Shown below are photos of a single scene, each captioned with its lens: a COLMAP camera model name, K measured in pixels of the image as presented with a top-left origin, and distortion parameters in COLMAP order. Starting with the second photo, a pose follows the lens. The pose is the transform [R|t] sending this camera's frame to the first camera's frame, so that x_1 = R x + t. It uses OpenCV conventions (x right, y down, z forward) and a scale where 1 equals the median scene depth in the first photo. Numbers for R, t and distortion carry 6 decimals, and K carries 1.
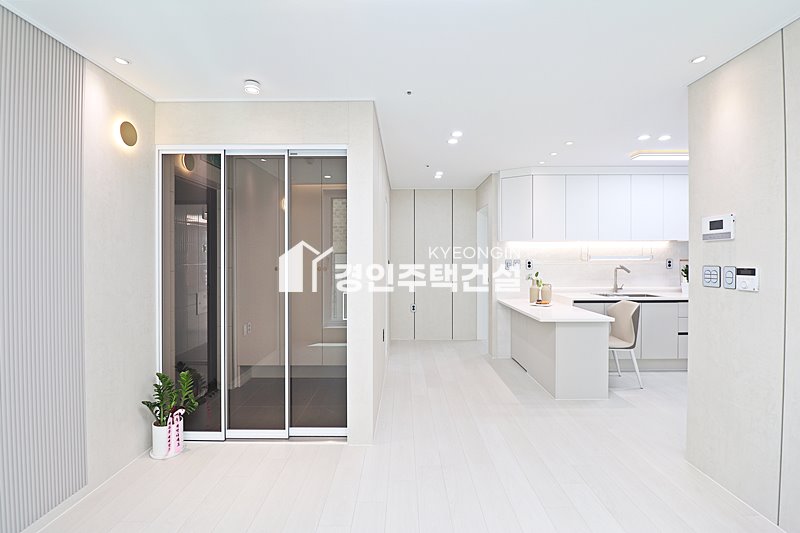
lens RADIAL K [[369.1, 0, 402.9], [0, 369.1, 260.9], [0, 0, 1]] dist [0.001906, -0.014523]
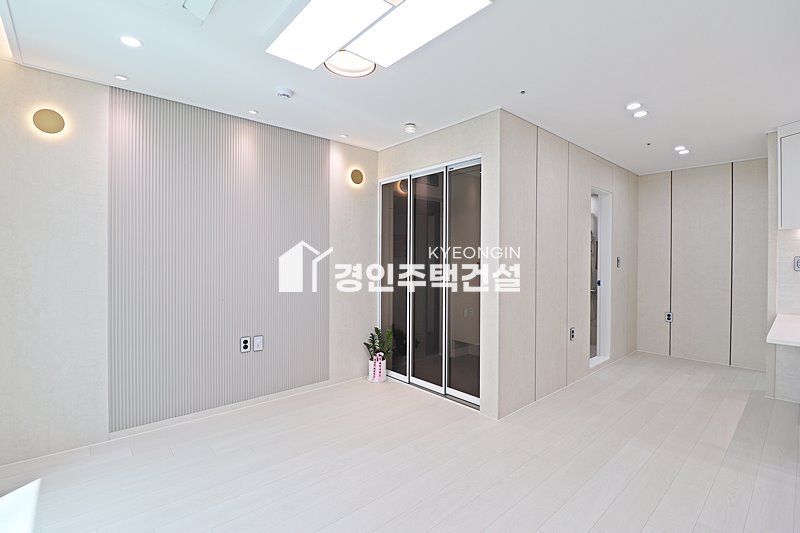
lens RADIAL K [[369.1, 0, 402.9], [0, 369.1, 260.9], [0, 0, 1]] dist [0.001906, -0.014523]
pose [[0.670394, 0.007630, -0.741967, 0.425397], [-0.011266, 0.999937, 0.000104, 0.019036], [0.741920, 0.008289, 0.670437, 0.034318]]
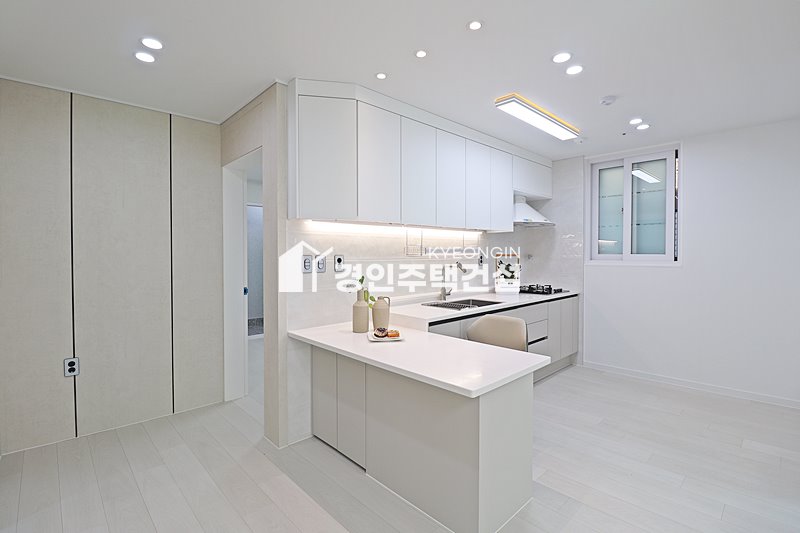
lens RADIAL K [[377.0, 0, 402.9], [0, 377.0, 259.0], [0, 0, 1]] dist [0.001722, -0.016081]
pose [[0.721817, -0.009198, 0.692023, 0.014250], [0.005249, 0.999956, 0.007815, -0.000569], [-0.692064, -0.002009, 0.721834, 0.742505]]
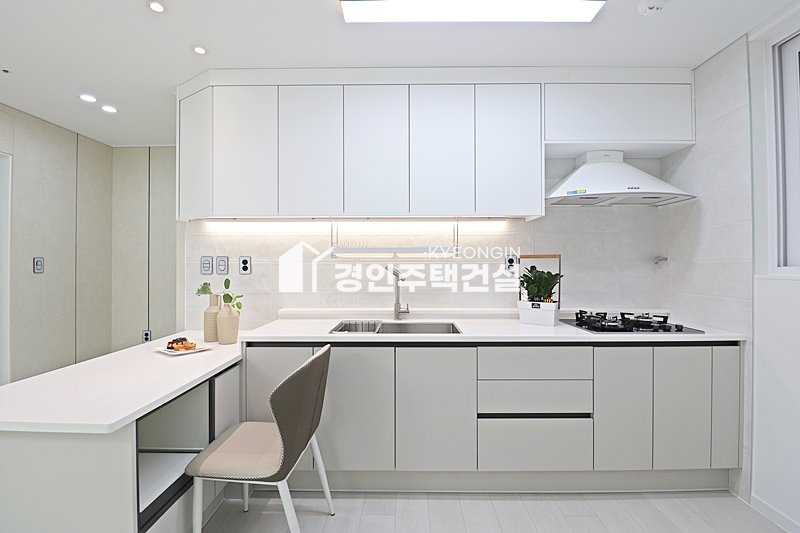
lens RADIAL K [[369.1, 0, 402.9], [0, 369.1, 260.9], [0, 0, 1]] dist [0.001906, -0.014523]
pose [[0.999941, -0.000031, -0.010871, 0.838786], [-0.000156, 0.999852, -0.017192, 0.019143], [0.010869, 0.017193, 0.999793, 0.685759]]
